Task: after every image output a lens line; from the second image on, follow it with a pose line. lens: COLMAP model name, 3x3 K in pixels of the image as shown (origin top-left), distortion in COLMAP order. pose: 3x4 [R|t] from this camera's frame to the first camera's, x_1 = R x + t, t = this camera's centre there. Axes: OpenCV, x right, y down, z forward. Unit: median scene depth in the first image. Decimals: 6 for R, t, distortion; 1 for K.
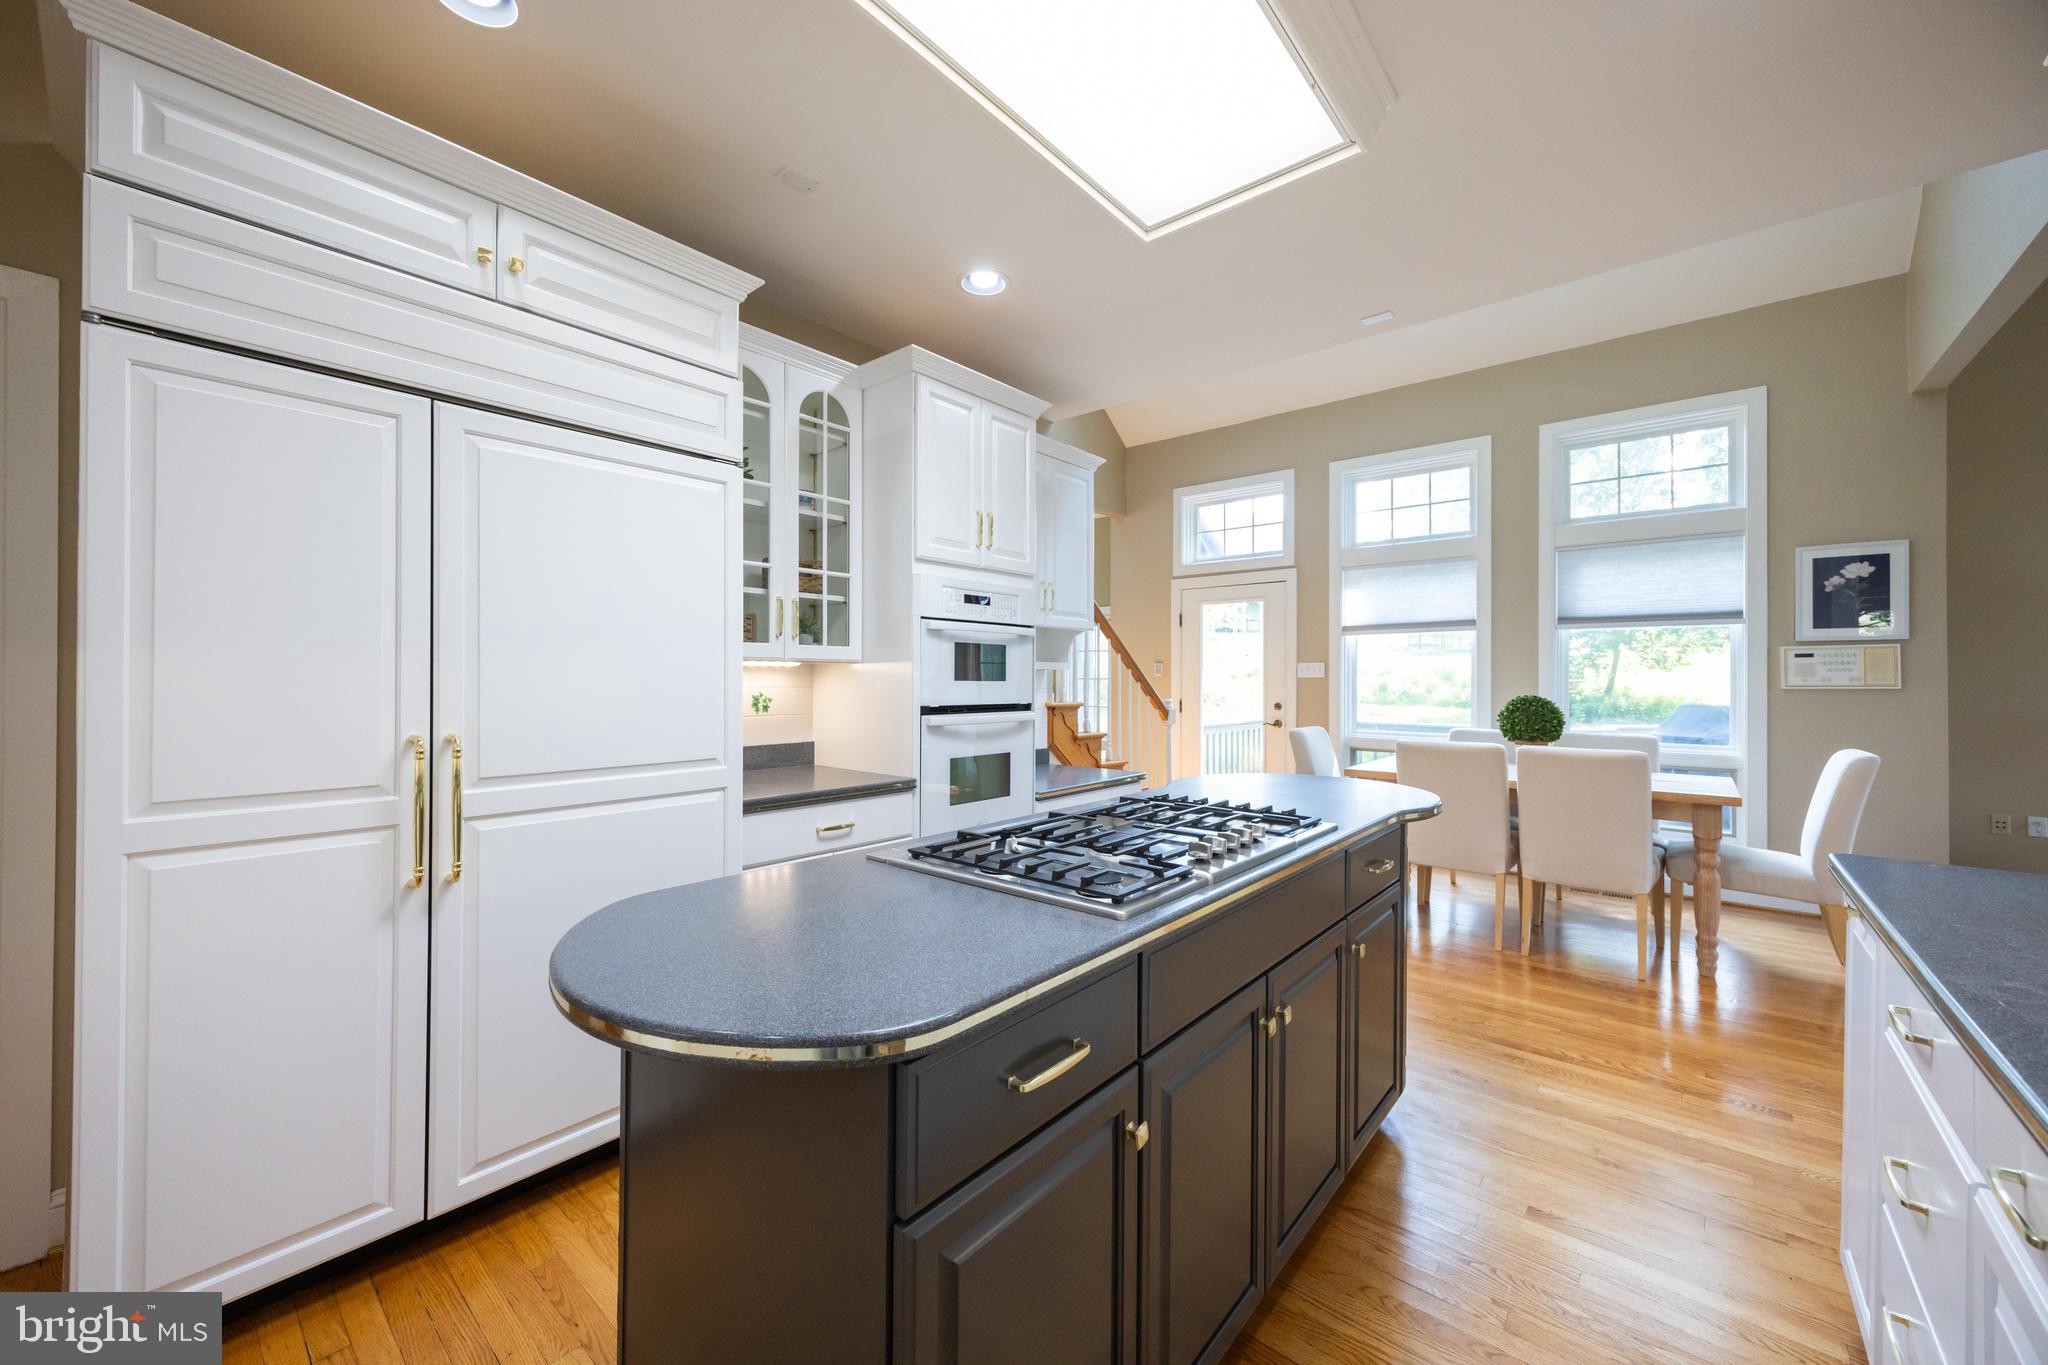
lens RADIAL K [[779.0, 0, 1022.0], [0, 779.0, 678.6], [0, 0, 1]] dist [0.003533, 0.000155]
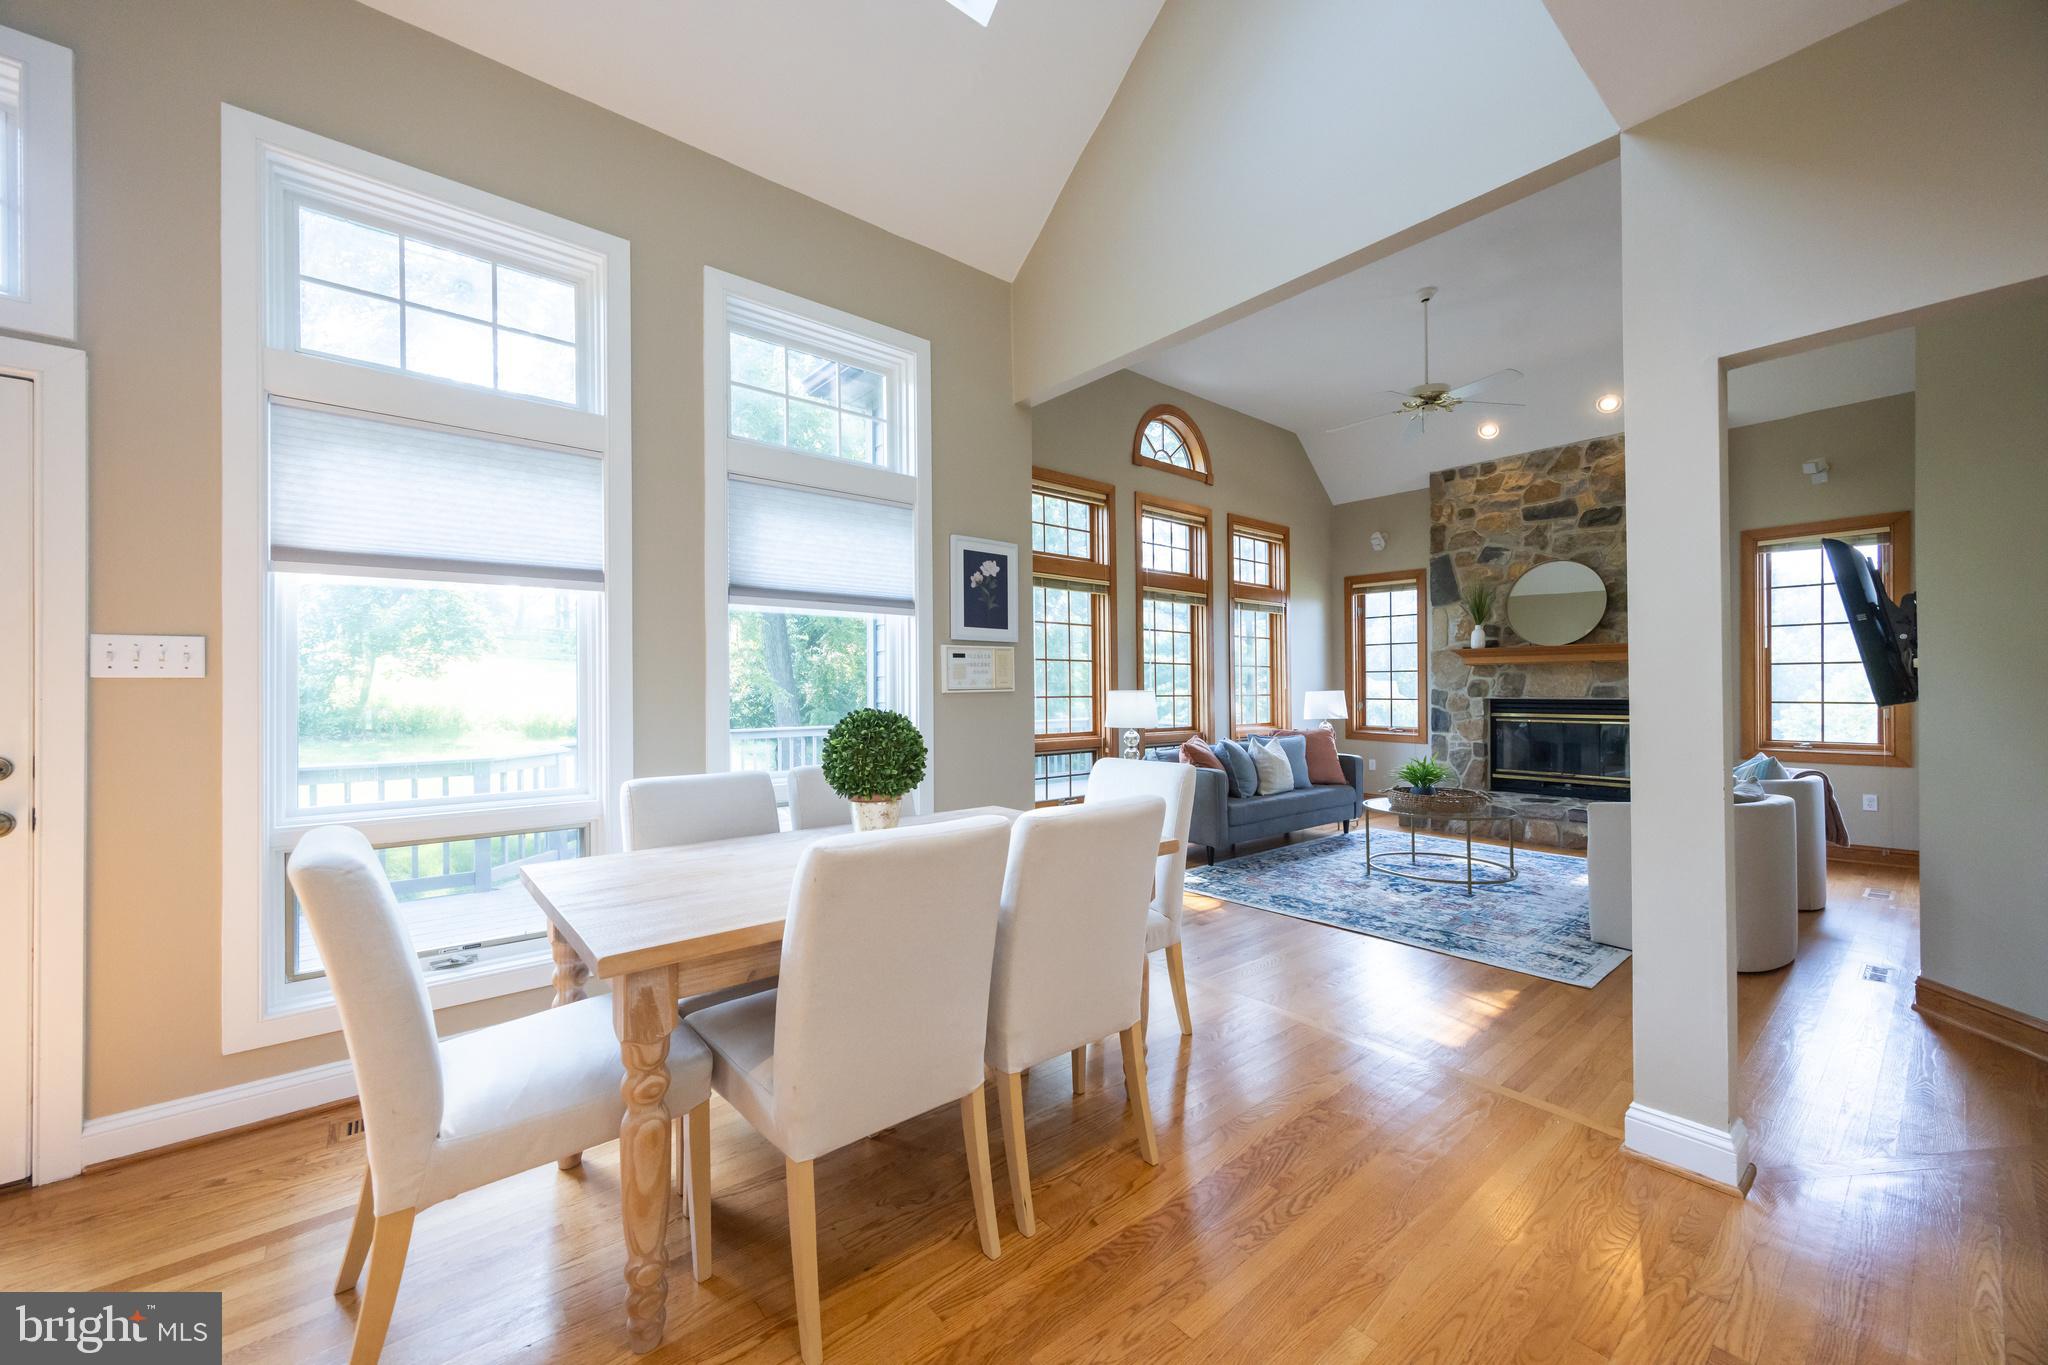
lens RADIAL K [[779.0, 0, 1023.9], [0, 779.0, 682.3], [0, 0, 1]] dist [0.003533, 0.000155]
pose [[0.172346, 0.003821, 0.985029, 0.111343], [0.004374, 0.999980, -0.004644, 0.005058], [-0.985027, 0.005109, 0.172326, 0.669950]]
